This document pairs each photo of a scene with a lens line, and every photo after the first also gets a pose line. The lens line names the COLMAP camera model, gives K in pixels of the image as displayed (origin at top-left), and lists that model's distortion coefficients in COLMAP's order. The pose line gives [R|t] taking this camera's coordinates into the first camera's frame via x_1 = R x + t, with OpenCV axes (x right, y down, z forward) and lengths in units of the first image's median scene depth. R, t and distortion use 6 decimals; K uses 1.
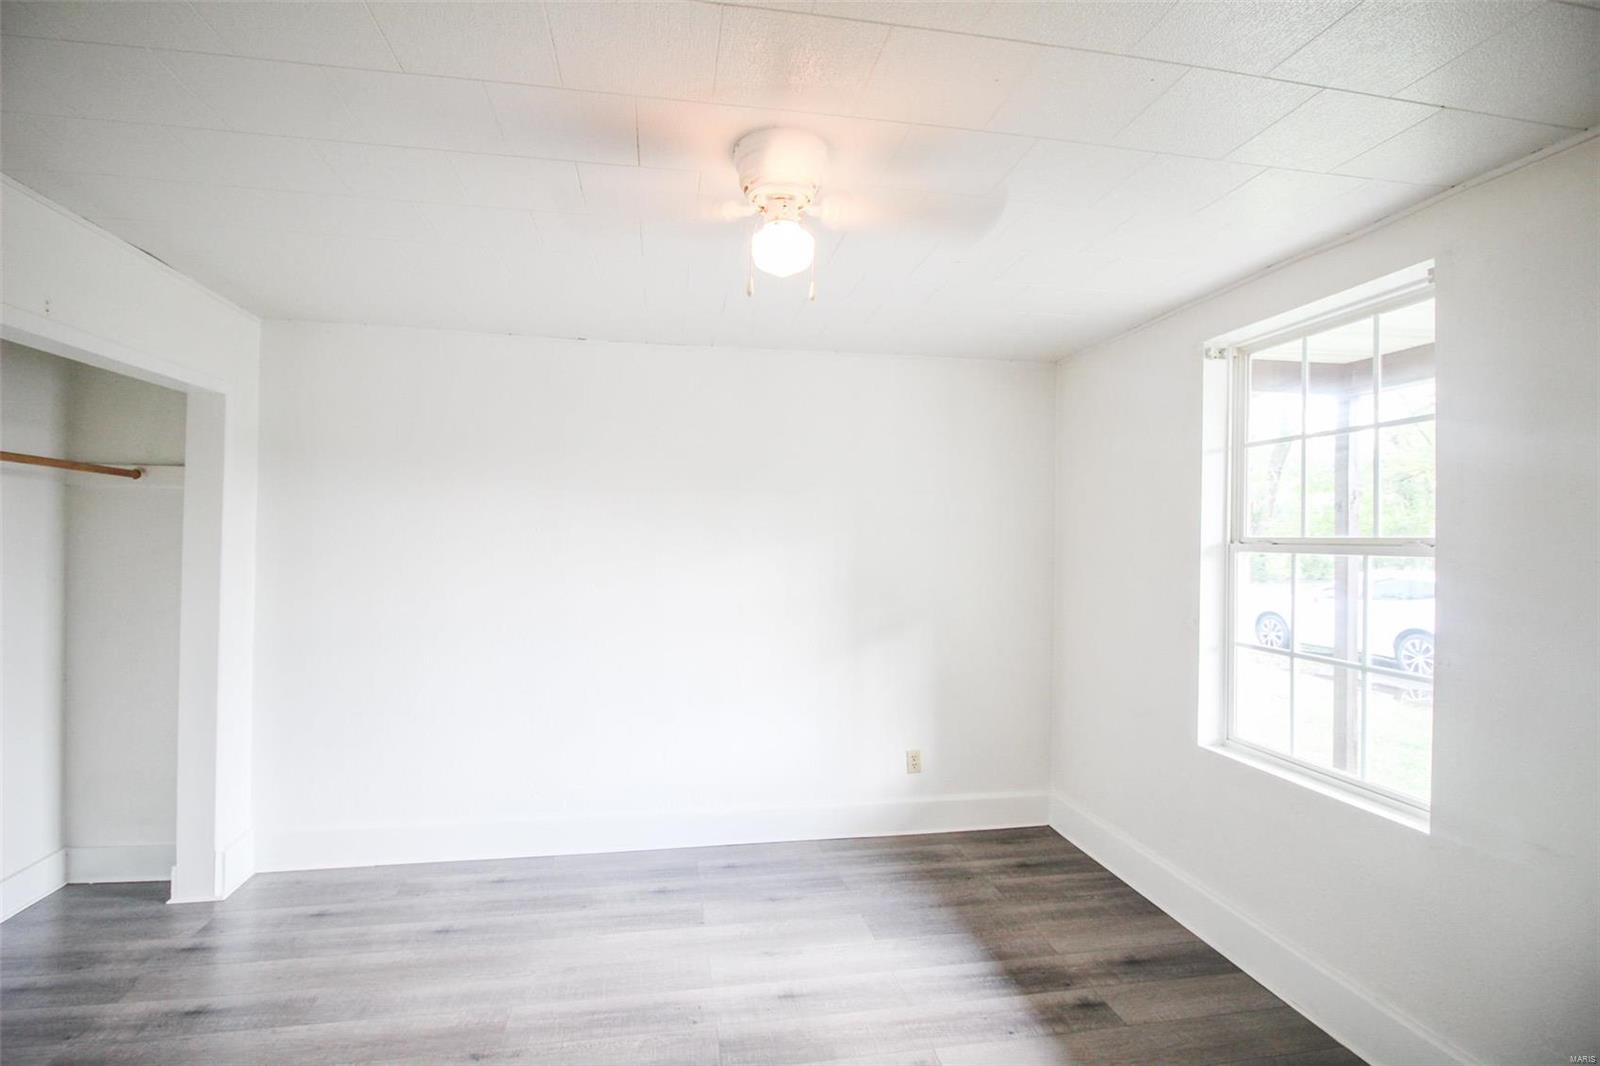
lens RADIAL K [[746.0, 0, 800.4], [0, 746.0, 531.6], [0, 0, 1]] dist [-0.001620, -0.006682]
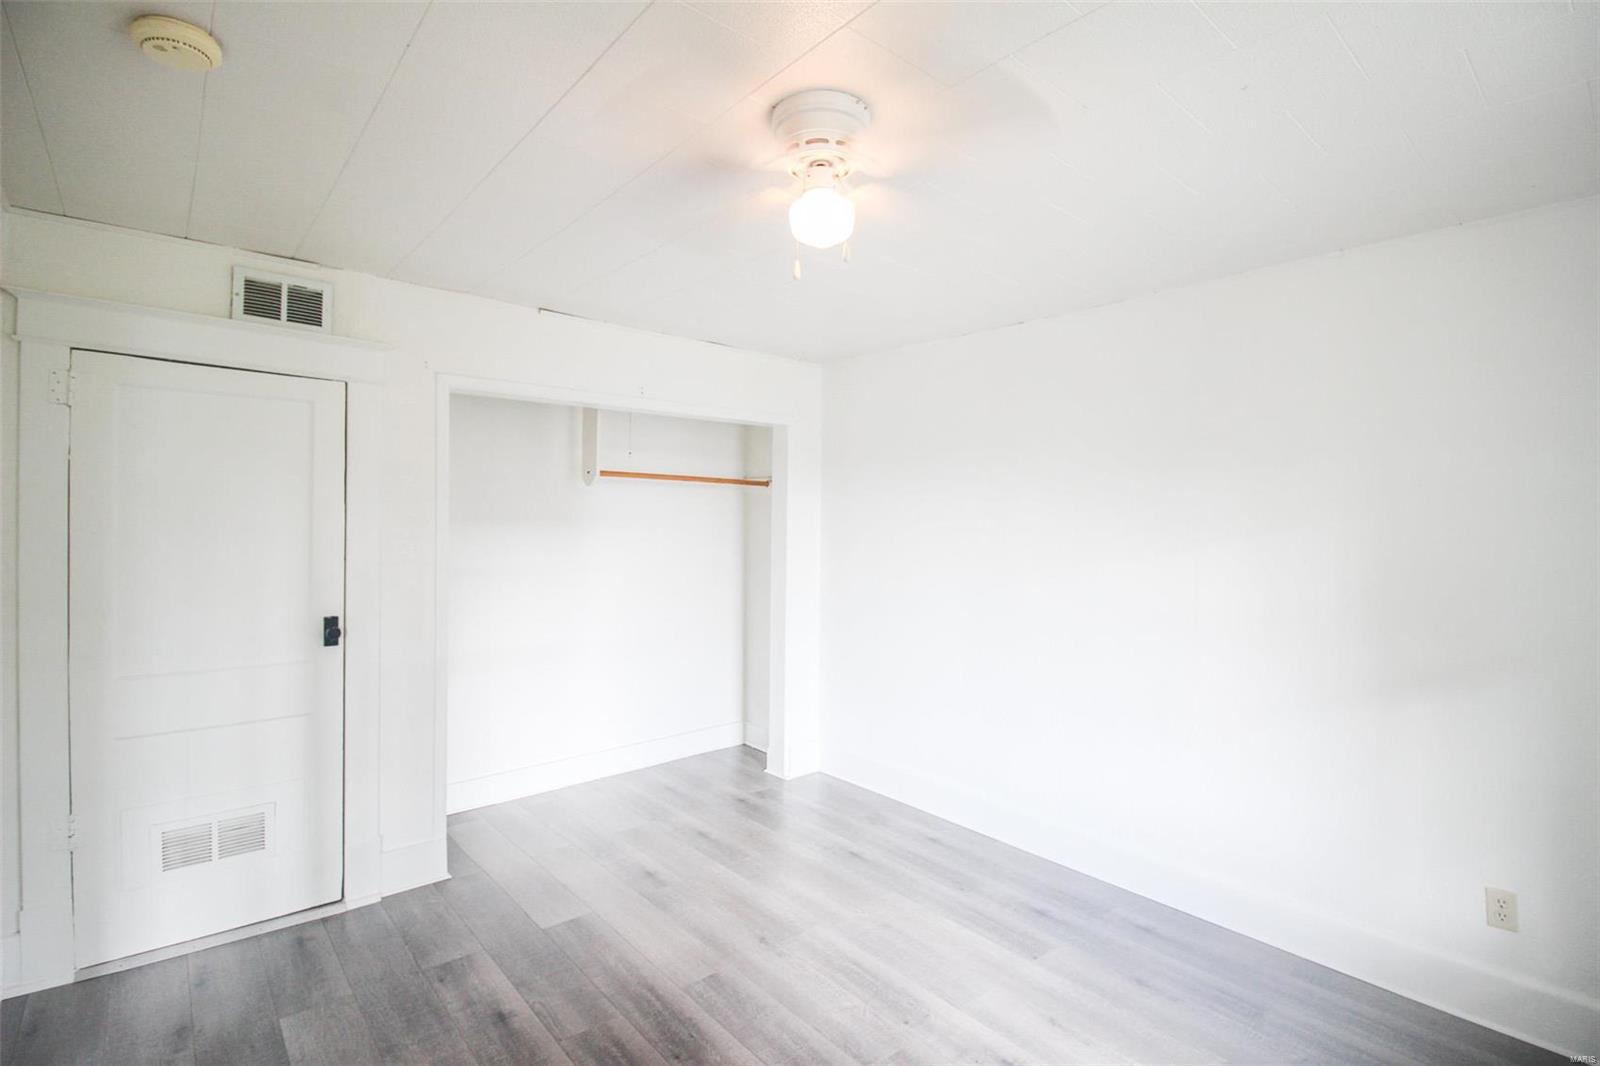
lens RADIAL K [[746.0, 0, 790.6], [0, 746.0, 527.2], [0, 0, 1]] dist [-0.001620, -0.006682]
pose [[0.500503, -0.001322, -0.865734, 0.459652], [0.003989, 0.999992, 0.000779, 0.008479], [0.865725, -0.003843, 0.500505, 0.284293]]
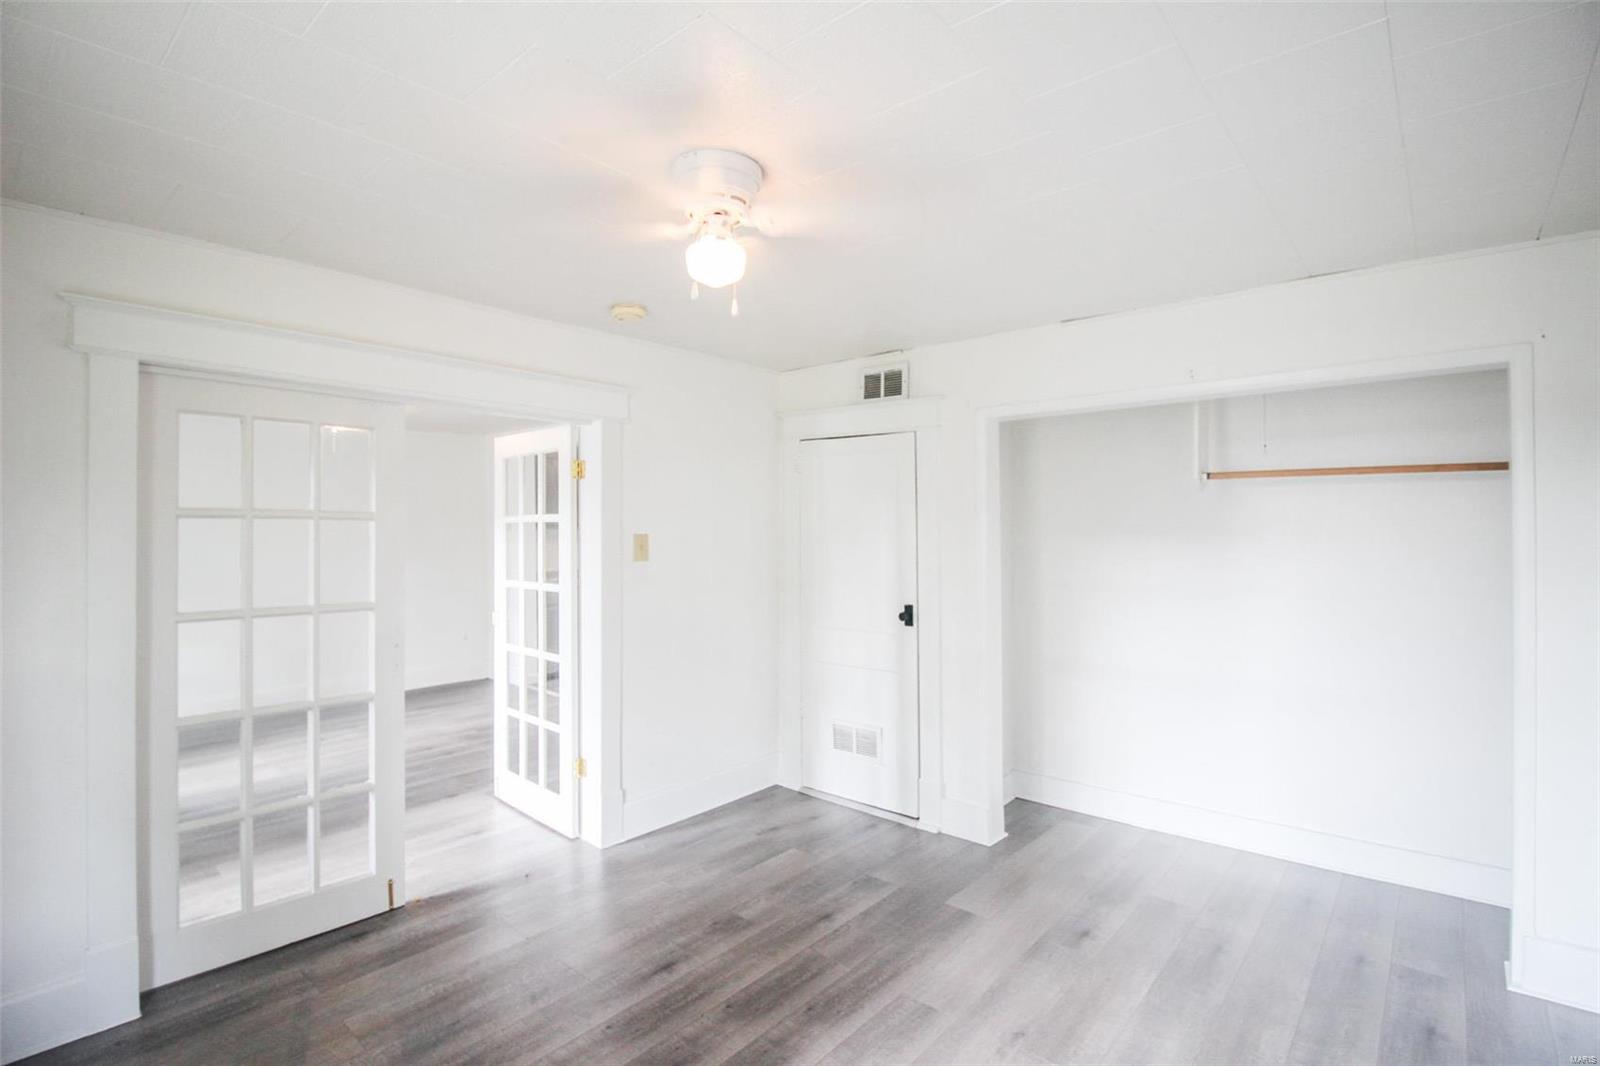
lens RADIAL K [[746.0, 0, 787.7], [0, 746.0, 528.2], [0, 0, 1]] dist [-0.001620, -0.006682]
pose [[-0.773448, -0.011954, -0.633747, 0.328107], [-0.002039, 0.999864, -0.016371, 0.009430], [0.633857, -0.011370, -0.773367, 1.125184]]
